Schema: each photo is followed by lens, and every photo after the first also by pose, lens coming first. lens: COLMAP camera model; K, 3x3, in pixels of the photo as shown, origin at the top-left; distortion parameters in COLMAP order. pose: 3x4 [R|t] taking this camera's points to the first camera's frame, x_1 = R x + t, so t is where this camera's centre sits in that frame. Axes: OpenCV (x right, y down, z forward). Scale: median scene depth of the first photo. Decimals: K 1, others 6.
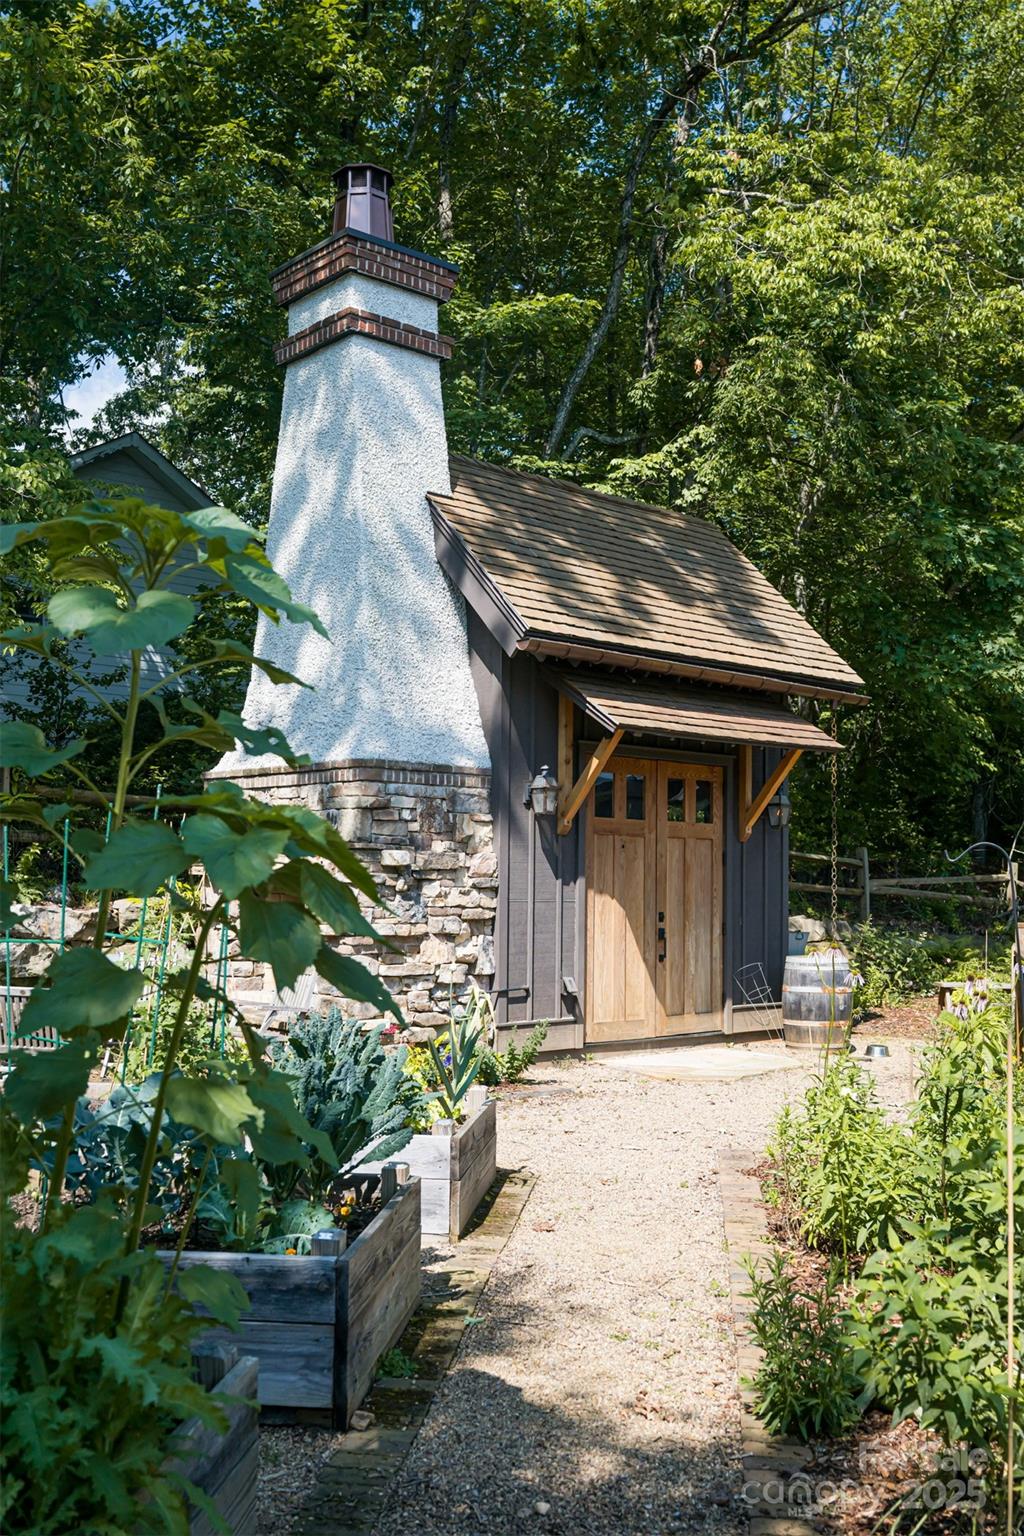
lens RADIAL K [[1461.4, 0, 508.0], [0, 1461.4, 764.1], [0, 0, 1]] dist [0.015470, 0.000000]
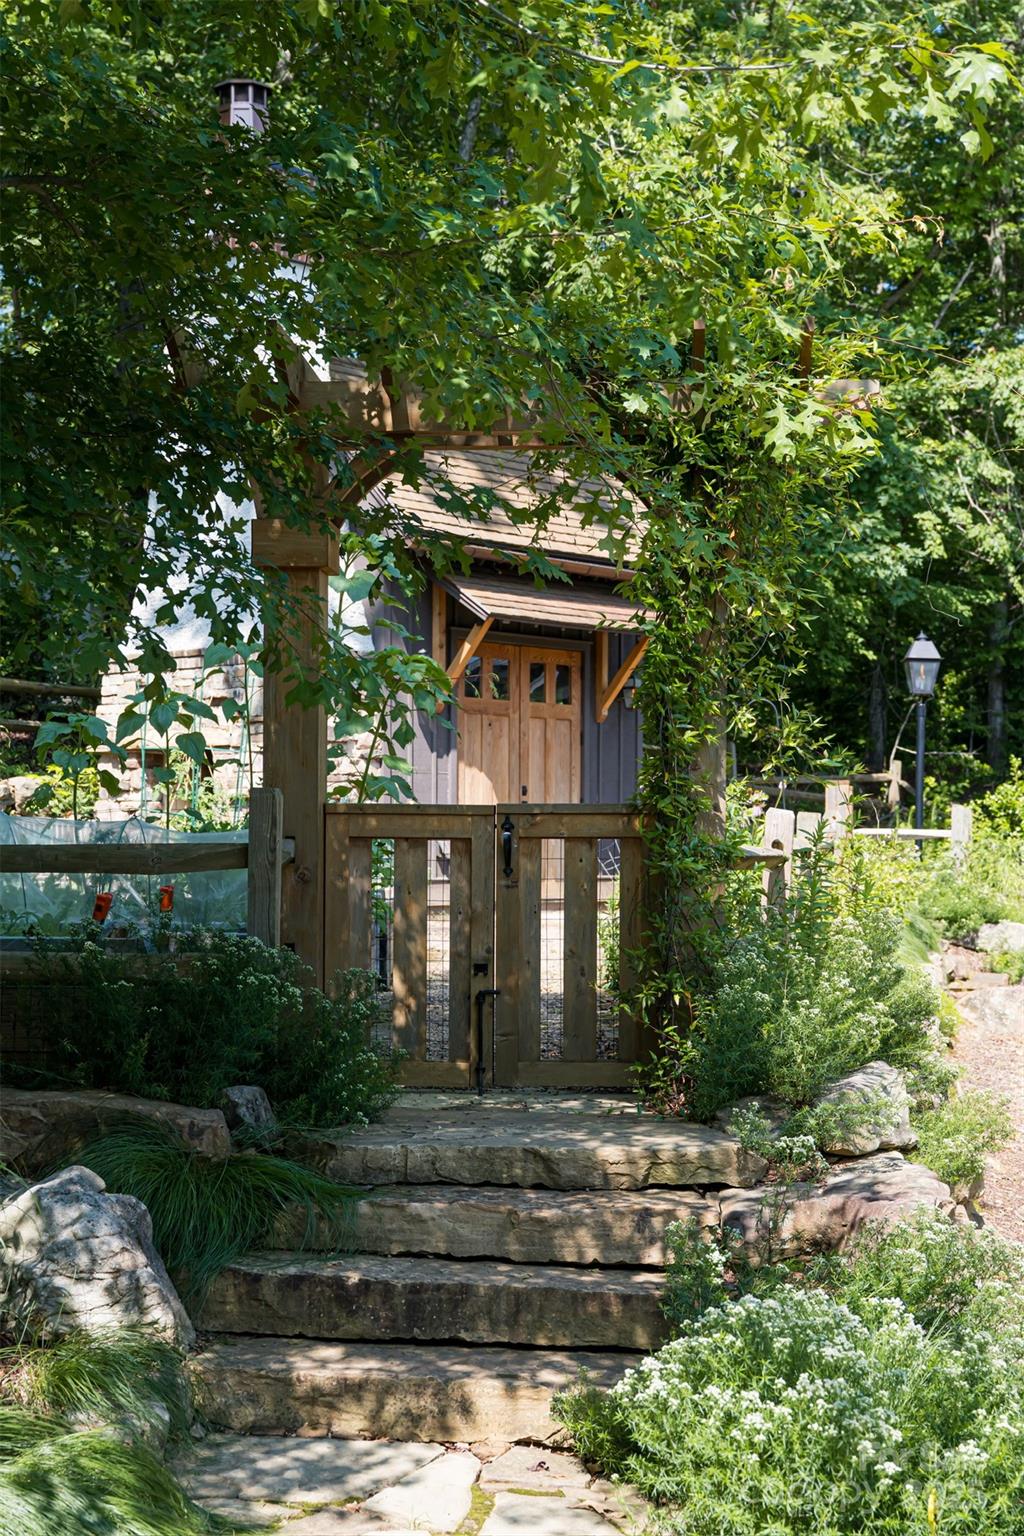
lens RADIAL K [[1966.6, 0, 511.3], [0, 1966.6, 772.9], [0, 0, 1]] dist [0.086221, 0.000000]
pose [[0.993878, -0.007820, 0.110203, -0.064103], [0.001370, 0.998287, 0.058484, 0.006188], [-0.110472, -0.057975, 0.992187, -0.436085]]
